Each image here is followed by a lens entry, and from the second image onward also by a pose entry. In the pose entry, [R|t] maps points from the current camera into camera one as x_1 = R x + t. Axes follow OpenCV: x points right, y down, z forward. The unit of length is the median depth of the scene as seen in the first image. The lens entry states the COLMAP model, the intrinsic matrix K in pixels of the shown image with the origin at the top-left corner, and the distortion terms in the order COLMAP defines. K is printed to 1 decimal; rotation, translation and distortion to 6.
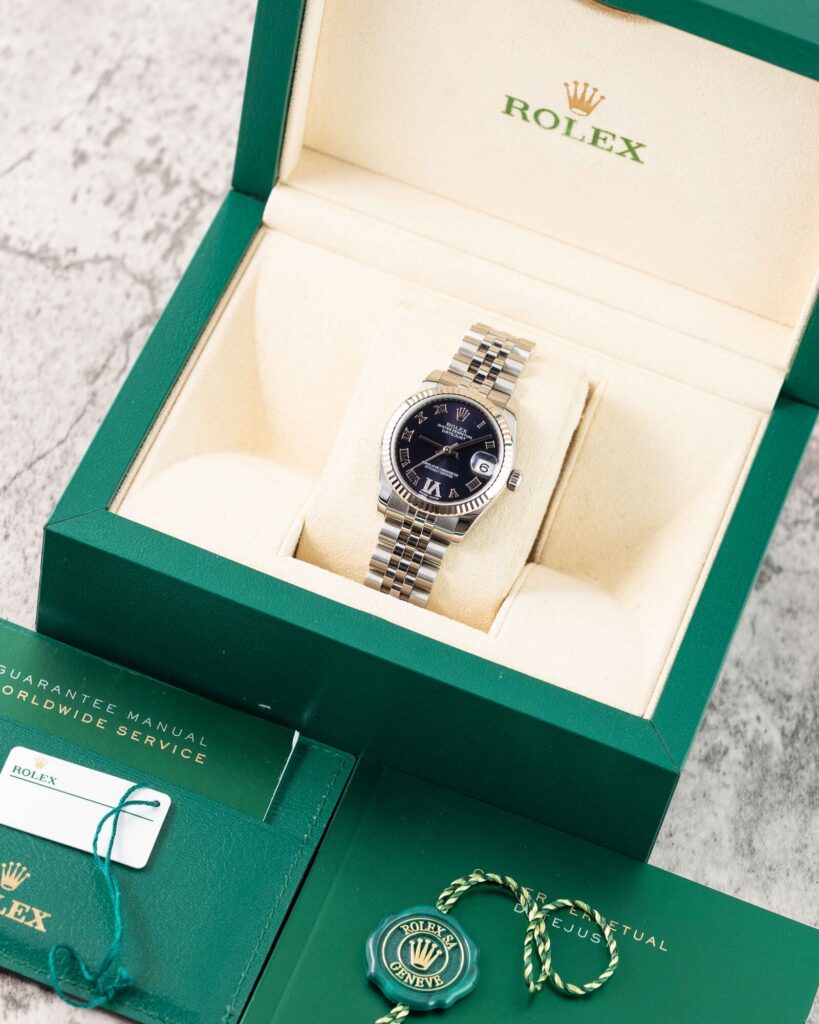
lens RADIAL K [[4392.5, 0, 409.0], [0, 4392.5, 512.9], [0, 0, 1]] dist [0.159781, 0.000000]
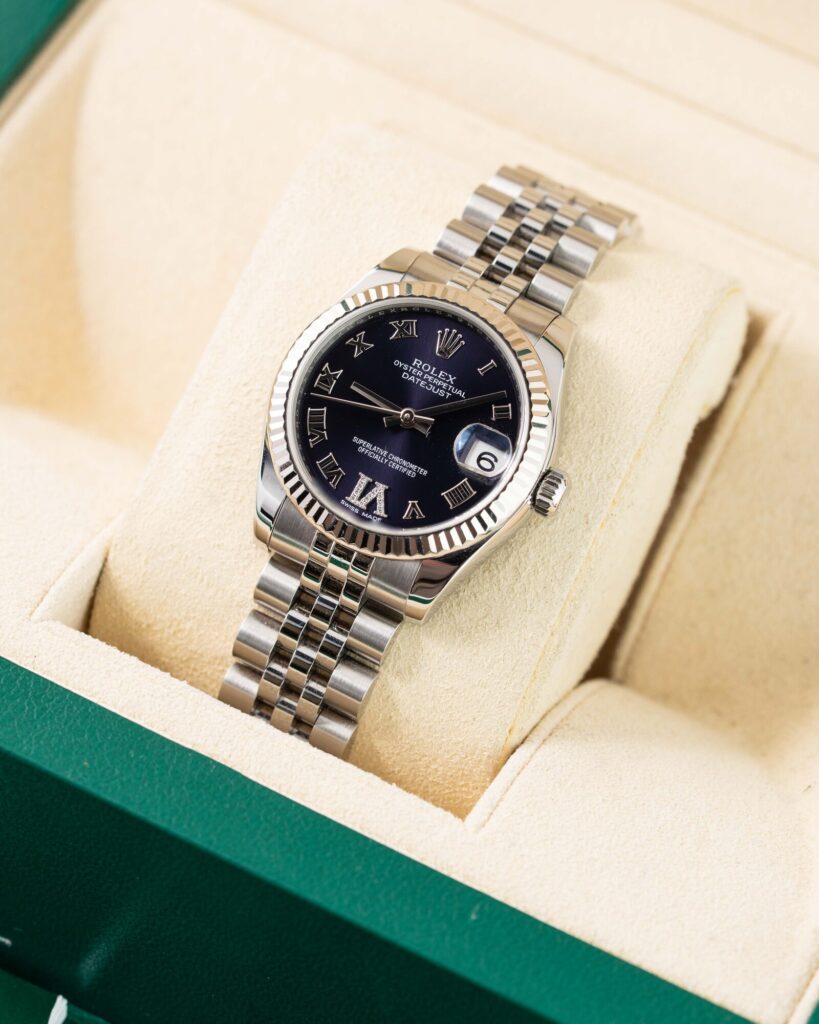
lens RADIAL K [[4392.5, 0, 410.4], [0, 4392.5, 510.3], [0, 0, 1]] dist [0.159781, 0.000000]
pose [[0.989376, 0.068022, -0.128483, 0.068779], [-0.073956, 0.996377, -0.041994, 0.014902], [0.125161, 0.051050, 0.990822, 0.539374]]
